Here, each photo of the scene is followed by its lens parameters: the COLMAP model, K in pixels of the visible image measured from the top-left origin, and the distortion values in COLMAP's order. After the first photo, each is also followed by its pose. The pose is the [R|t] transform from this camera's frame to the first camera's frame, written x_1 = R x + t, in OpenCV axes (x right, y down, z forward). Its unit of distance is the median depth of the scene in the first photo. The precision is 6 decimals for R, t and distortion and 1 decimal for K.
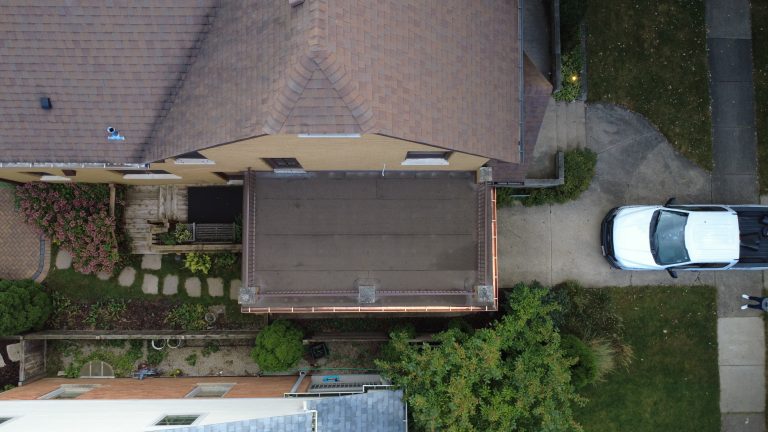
lens RADIAL K [[583.1, 0, 387.2], [0, 583.1, 213.2], [0, 0, 1]] dist [0.002943, -0.005521]
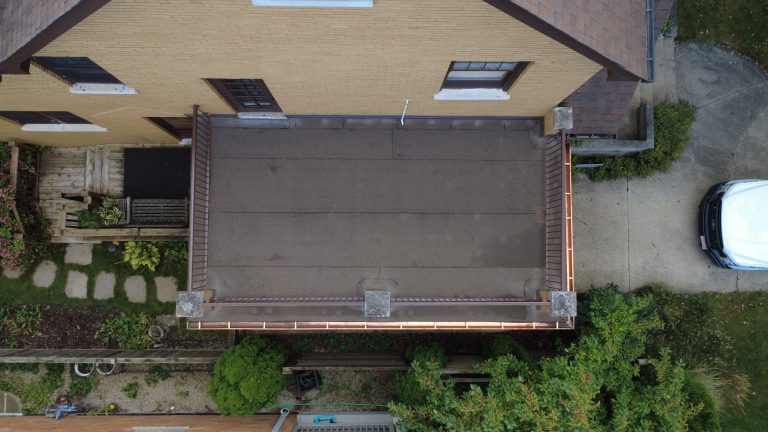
lens RADIAL K [[583.1, 0, 387.2], [0, 583.1, 213.2], [0, 0, 1]] dist [0.002943, -0.005521]
pose [[0.999969, 0.006121, -0.004973, -0.017573], [-0.006129, 0.999980, -0.001608, 0.032784], [0.004963, 0.001639, 0.999986, 0.288479]]
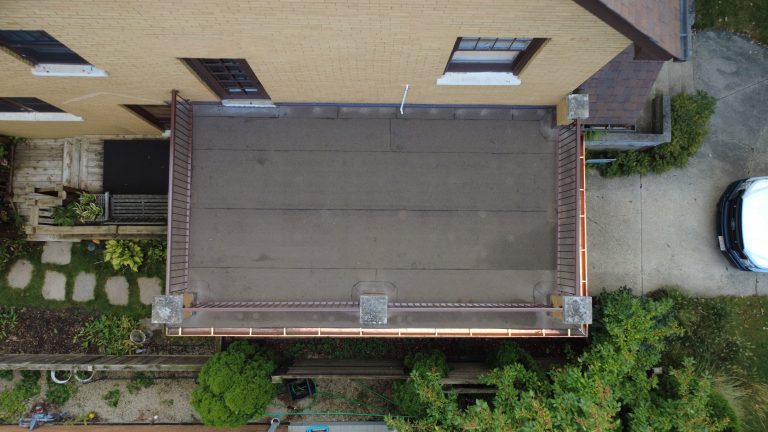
lens RADIAL K [[583.1, 0, 387.2], [0, 583.1, 213.2], [0, 0, 1]] dist [0.002943, -0.005521]
pose [[0.999943, 0.009716, -0.004349, -0.016028], [-0.009714, 0.999953, 0.000397, 0.034371], [0.004353, -0.000355, 0.999990, 0.334677]]
